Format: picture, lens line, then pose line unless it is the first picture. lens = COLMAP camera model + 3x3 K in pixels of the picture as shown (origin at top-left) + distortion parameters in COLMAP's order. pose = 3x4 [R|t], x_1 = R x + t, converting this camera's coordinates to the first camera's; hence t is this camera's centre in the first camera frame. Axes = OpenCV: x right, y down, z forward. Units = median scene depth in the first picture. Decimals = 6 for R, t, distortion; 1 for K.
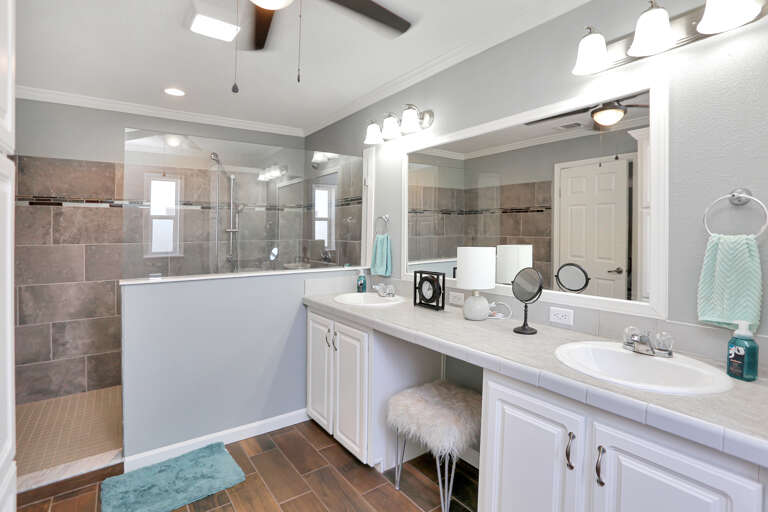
lens RADIAL K [[371.8, 0, 384.6], [0, 371.8, 235.6], [0, 0, 1]] dist [-0.001405, -0.000265]
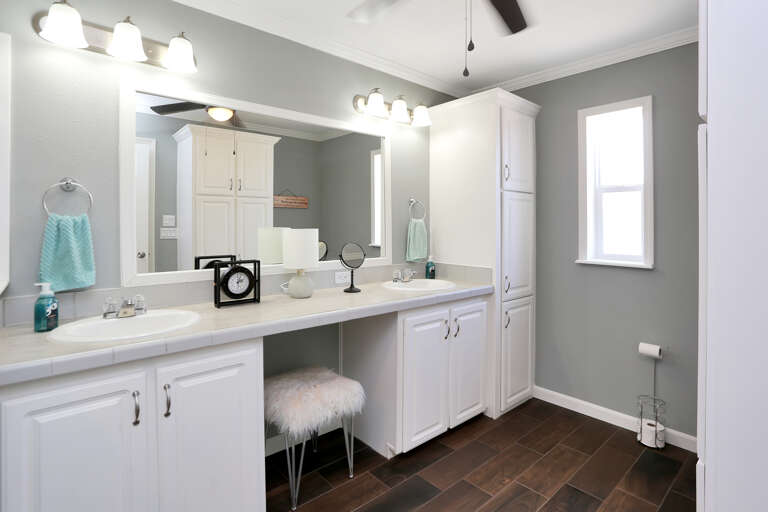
lens RADIAL K [[396.4, 0, 384.5], [0, 396.4, 223.7], [0, 0, 1]] dist [0.000394, 0.000071]
pose [[-0.074165, -0.001203, 0.997245, -0.889275], [-0.001243, 0.999999, 0.001114, 0.014594], [-0.997245, -0.001157, -0.074167, 0.847614]]
